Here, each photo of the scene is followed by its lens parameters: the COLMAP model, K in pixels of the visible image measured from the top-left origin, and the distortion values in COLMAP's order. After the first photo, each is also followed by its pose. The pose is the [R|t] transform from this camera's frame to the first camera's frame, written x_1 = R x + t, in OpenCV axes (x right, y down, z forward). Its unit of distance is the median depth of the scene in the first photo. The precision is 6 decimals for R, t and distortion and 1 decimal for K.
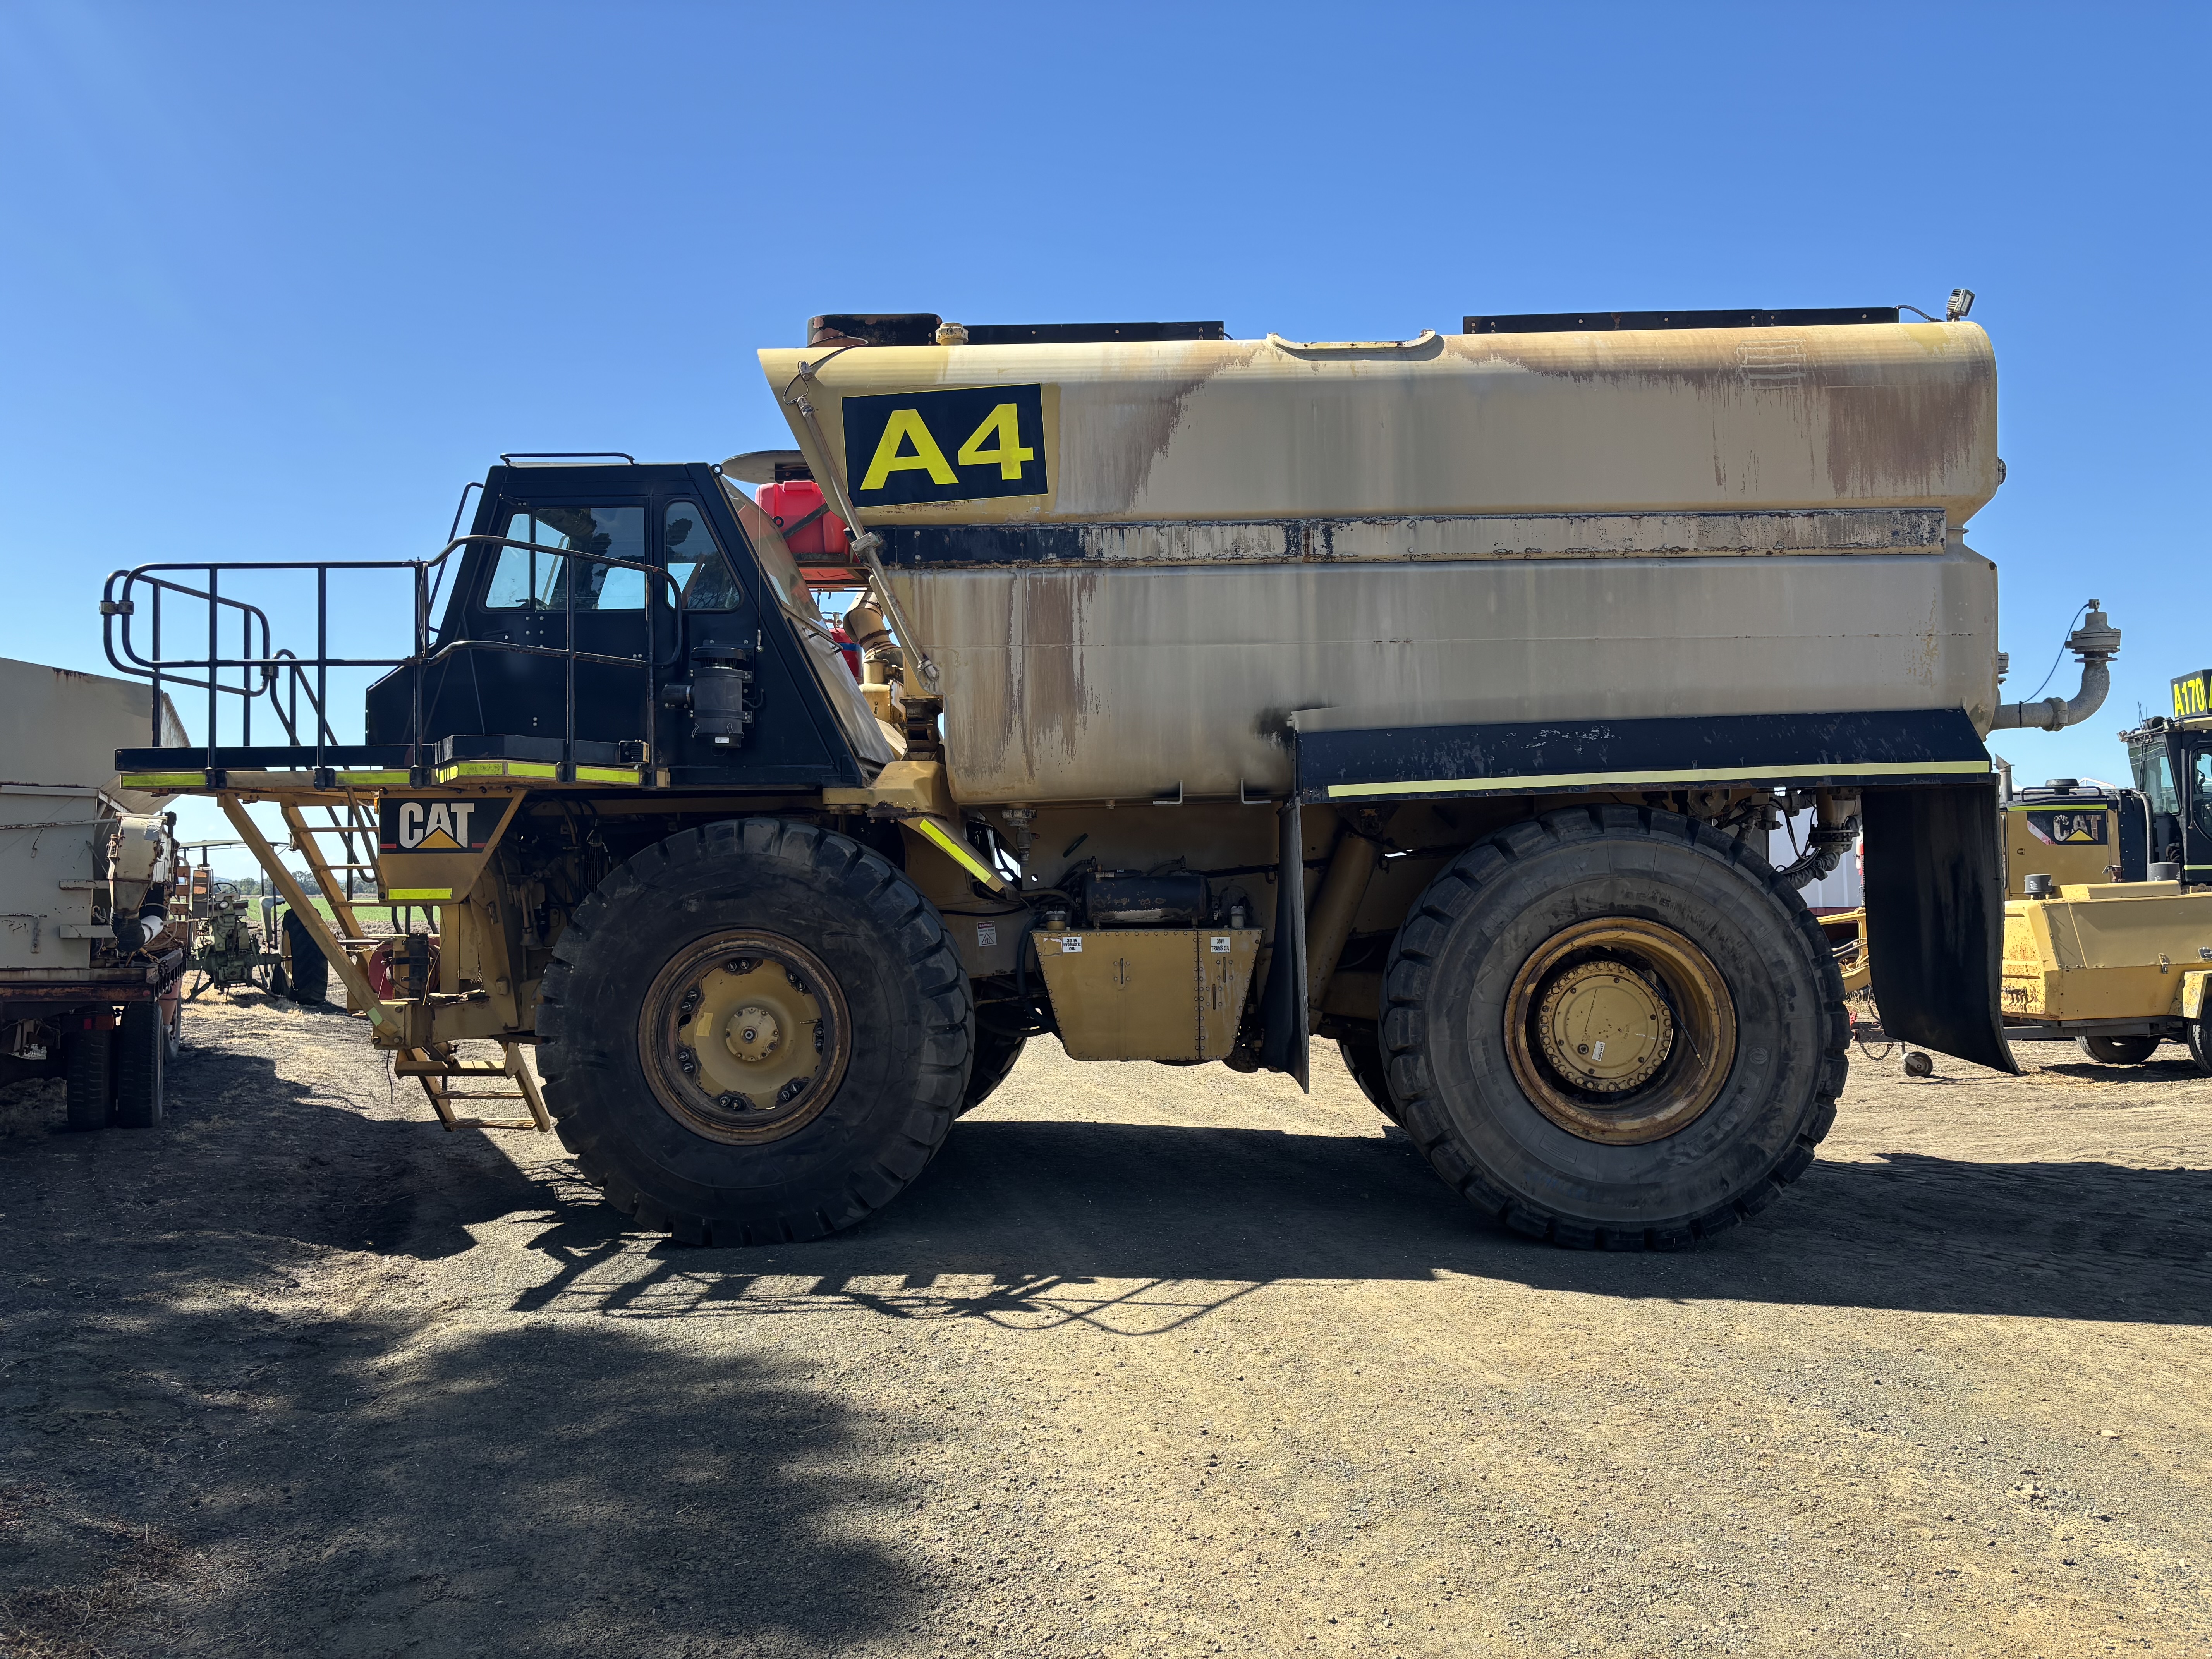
lens RADIAL K [[1654.2, 0, 1112.2], [0, 1654.2, 848.2], [0, 0, 1]] dist [0.064332, -0.068824]
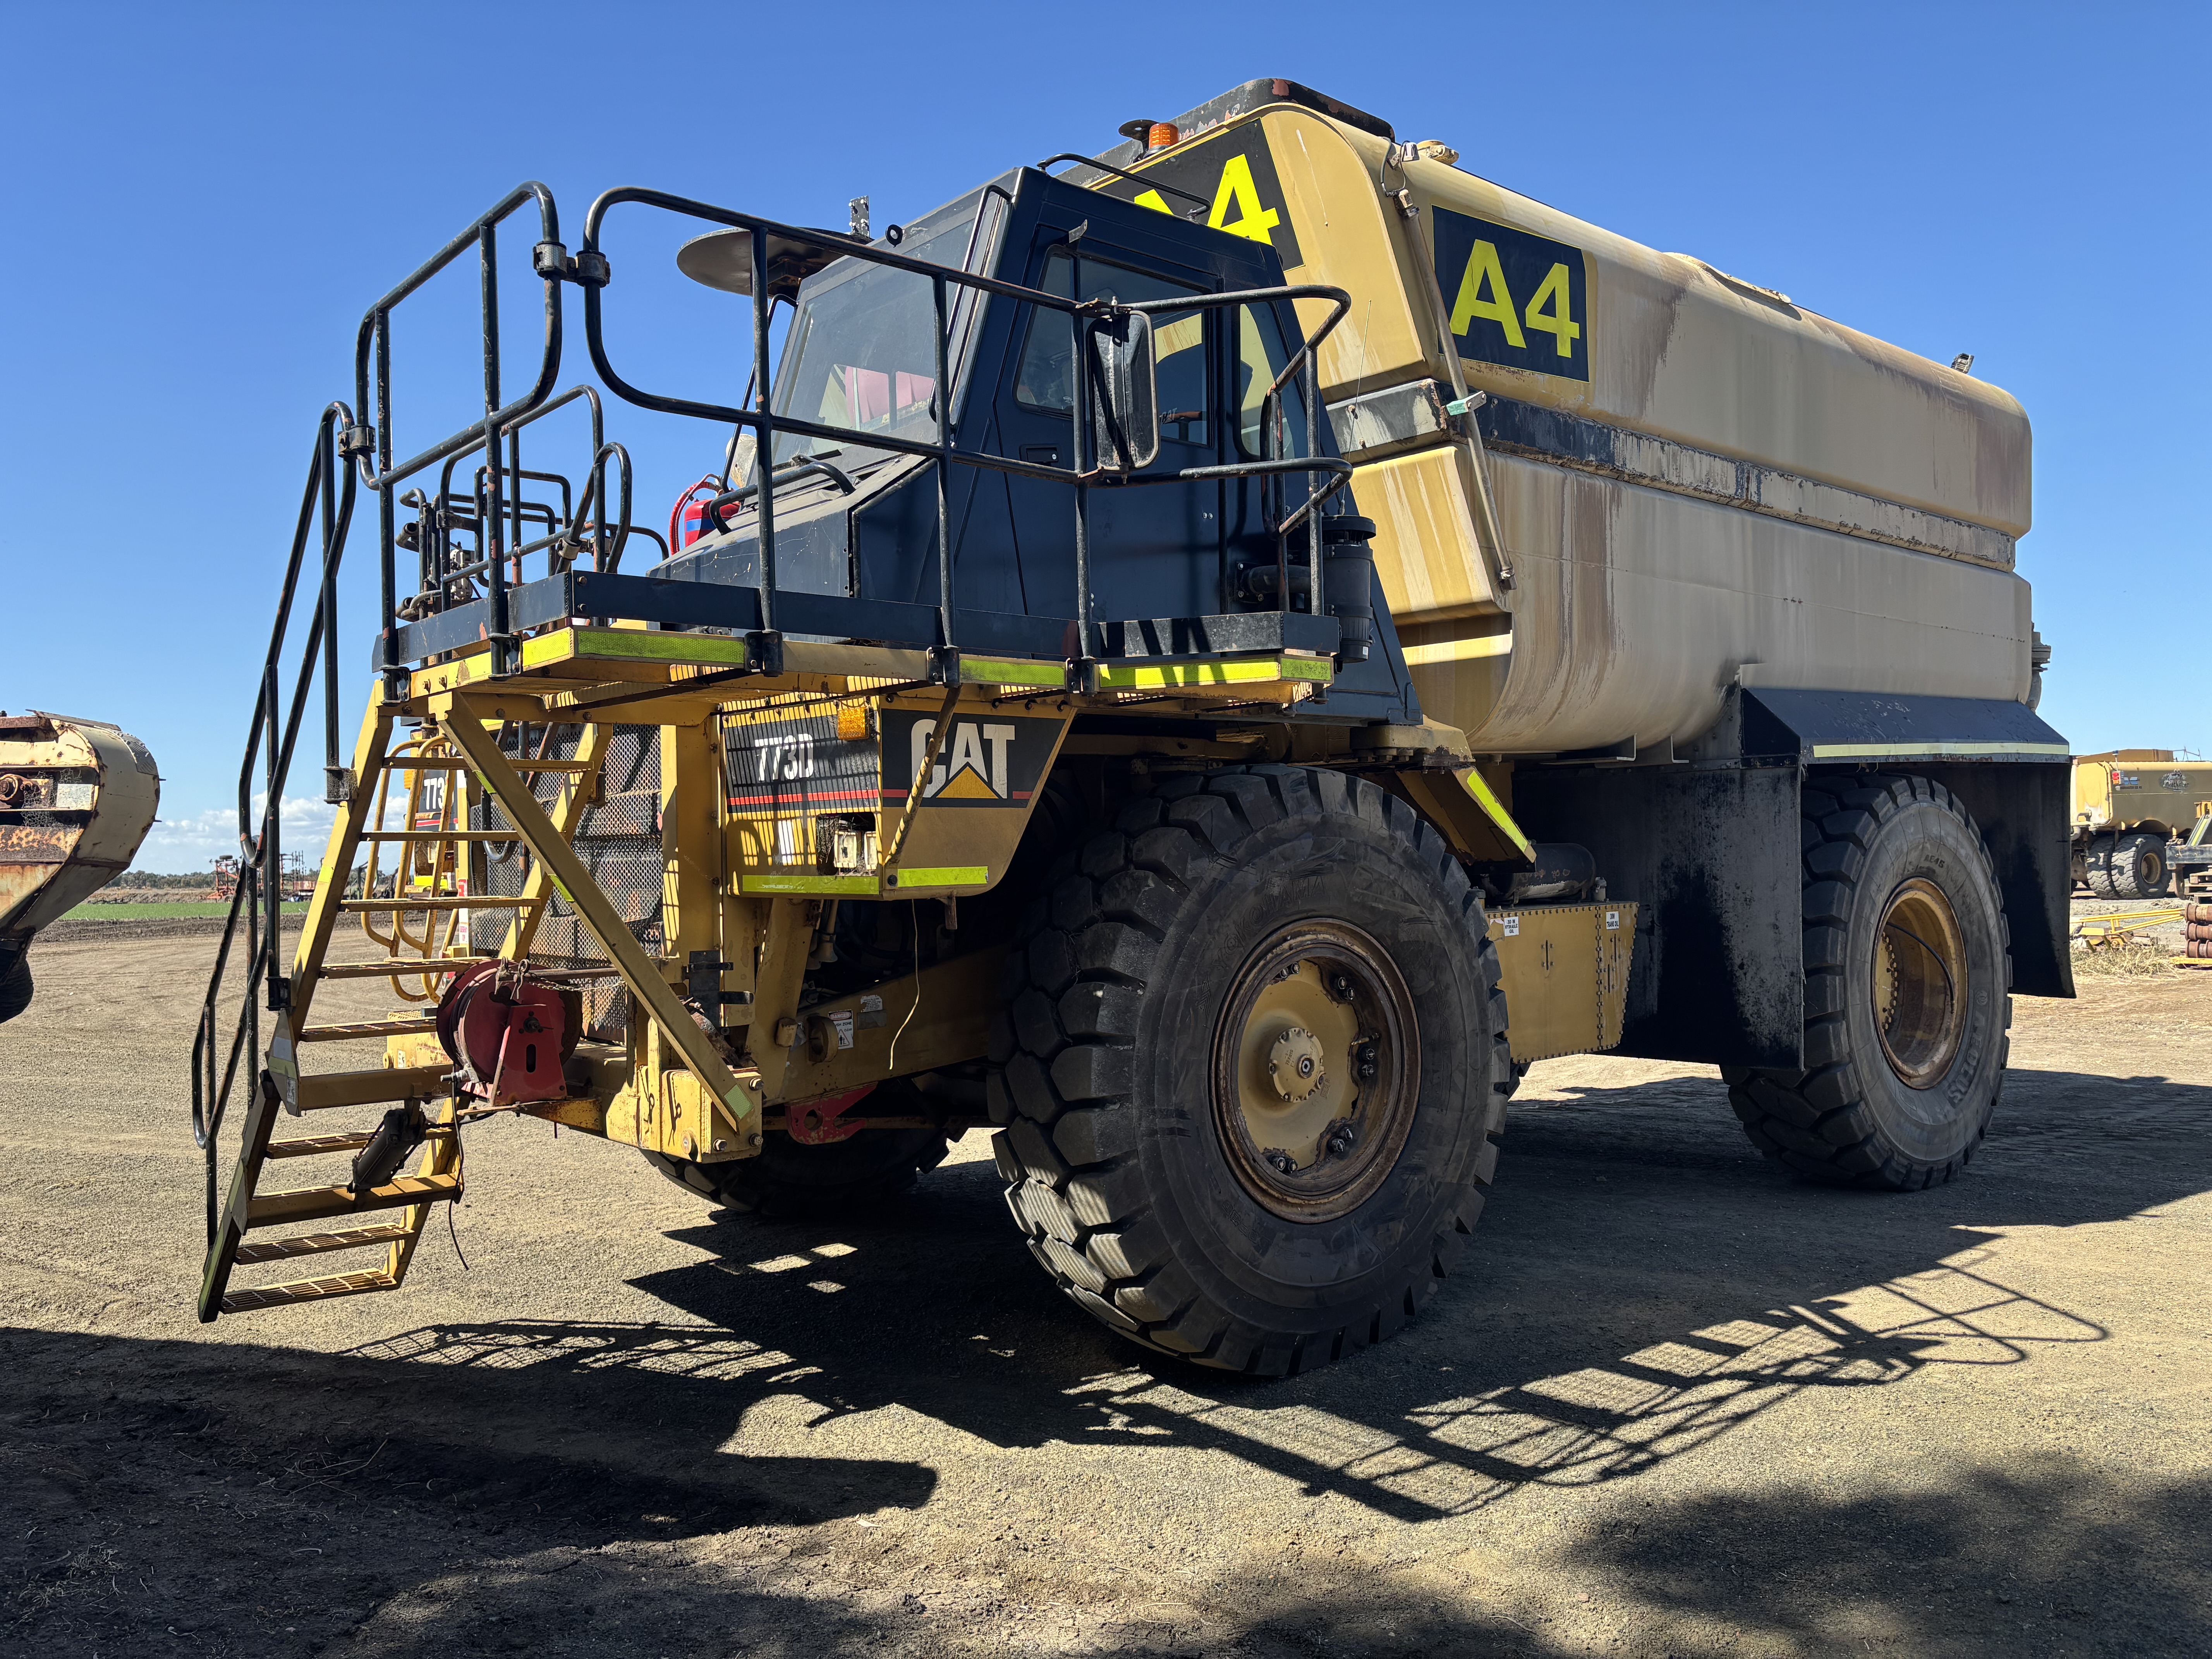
lens RADIAL K [[1654.2, 0, 1087.2], [0, 1654.2, 844.3], [0, 0, 1]] dist [0.064332, -0.068824]
pose [[0.732551, -0.003201, 0.680704, -0.793157], [0.004725, 0.999989, -0.000382, 0.017100], [-0.680695, 0.003496, 0.732558, 0.557331]]
